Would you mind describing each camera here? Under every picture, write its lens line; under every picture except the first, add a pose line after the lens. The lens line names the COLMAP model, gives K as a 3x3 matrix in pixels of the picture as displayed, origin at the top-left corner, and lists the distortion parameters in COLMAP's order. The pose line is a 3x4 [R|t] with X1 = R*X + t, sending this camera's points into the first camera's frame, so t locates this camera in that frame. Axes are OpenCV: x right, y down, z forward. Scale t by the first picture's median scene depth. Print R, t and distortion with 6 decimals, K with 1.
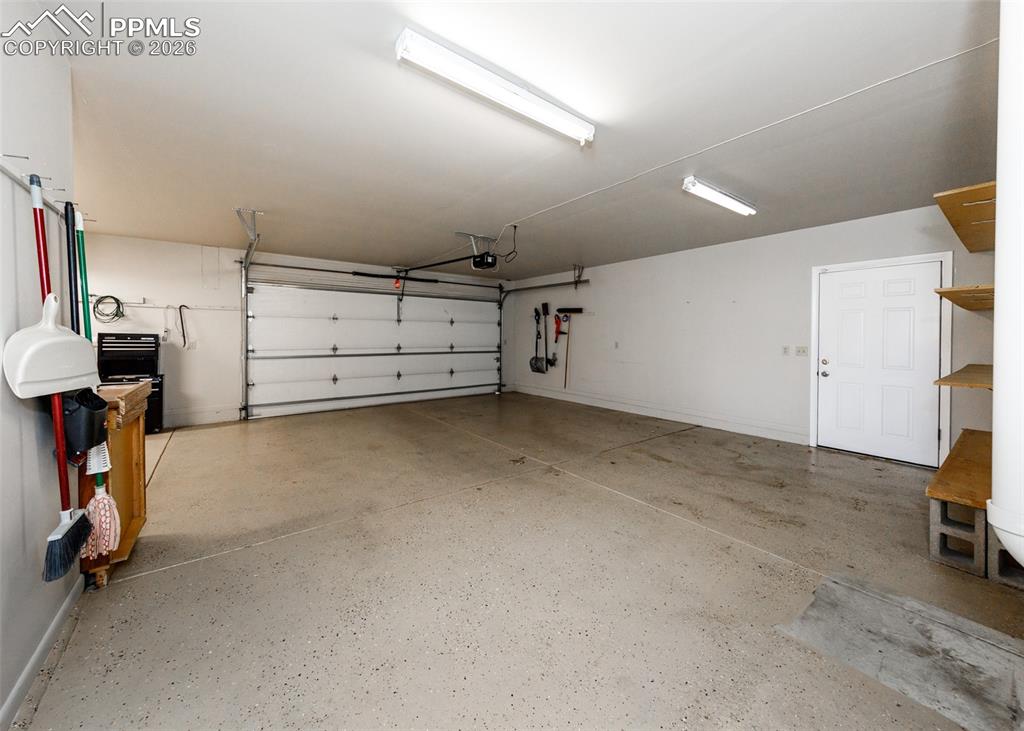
lens RADIAL K [[377.1, 0, 490.3], [0, 377.1, 370.0], [0, 0, 1]] dist [0.020016, -0.000494]
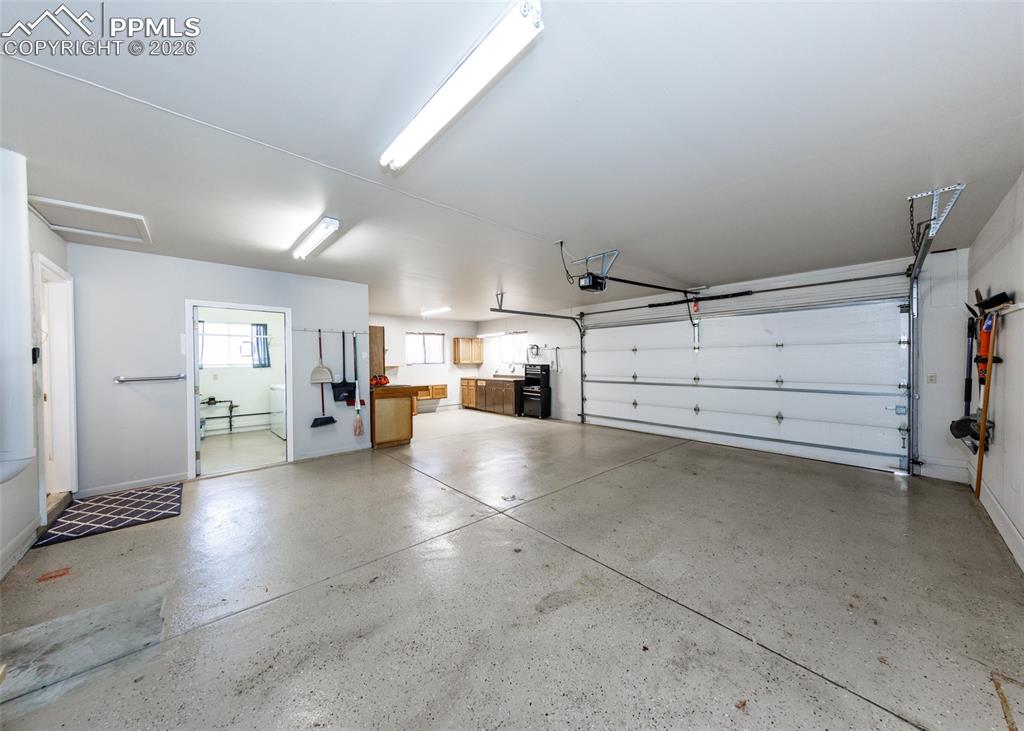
lens RADIAL K [[344.0, 0, 512.0], [0, 344.0, 365.5], [0, 0, 1]] dist [0.001677, 0.000348]
pose [[0.119908, 0.002070, -0.992783, 0.609679], [-0.086777, 0.996192, -0.008403, -0.053073], [0.988985, 0.087159, 0.119631, 0.573320]]
